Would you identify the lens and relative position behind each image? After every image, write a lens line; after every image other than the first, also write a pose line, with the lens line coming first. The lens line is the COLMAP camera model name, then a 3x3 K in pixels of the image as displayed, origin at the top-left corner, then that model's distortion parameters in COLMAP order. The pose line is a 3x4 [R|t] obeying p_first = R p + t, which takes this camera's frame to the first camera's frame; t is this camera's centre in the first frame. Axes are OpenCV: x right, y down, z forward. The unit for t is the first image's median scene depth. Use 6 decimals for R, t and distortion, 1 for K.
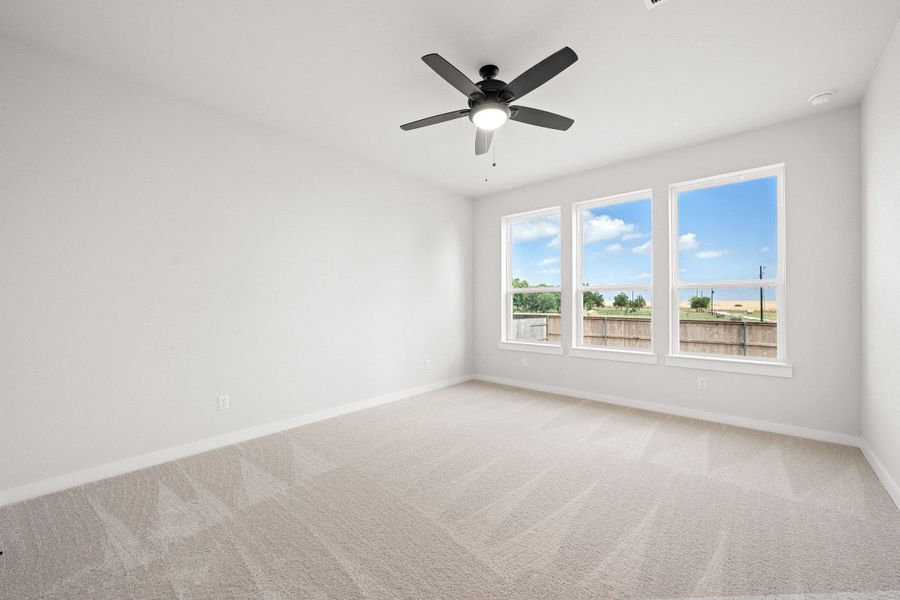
lens RADIAL K [[358.4, 0, 450.0], [0, 358.4, 300.0], [0, 0, 1]] dist [0.000218, -0.000133]
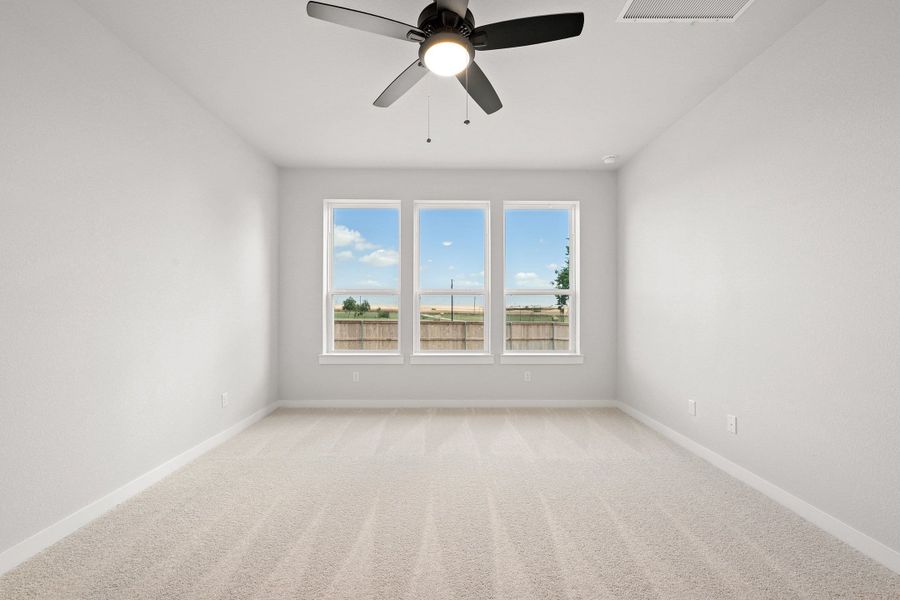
lens RADIAL K [[356.6, 0, 450.7], [0, 356.6, 304.8], [0, 0, 1]] dist [-0.000249, 0.000044]
pose [[0.739408, 0.006751, 0.673224, -0.077237], [-0.008792, 0.999961, -0.000372, 0.000680], [-0.673200, -0.005644, 0.739439, 0.089608]]
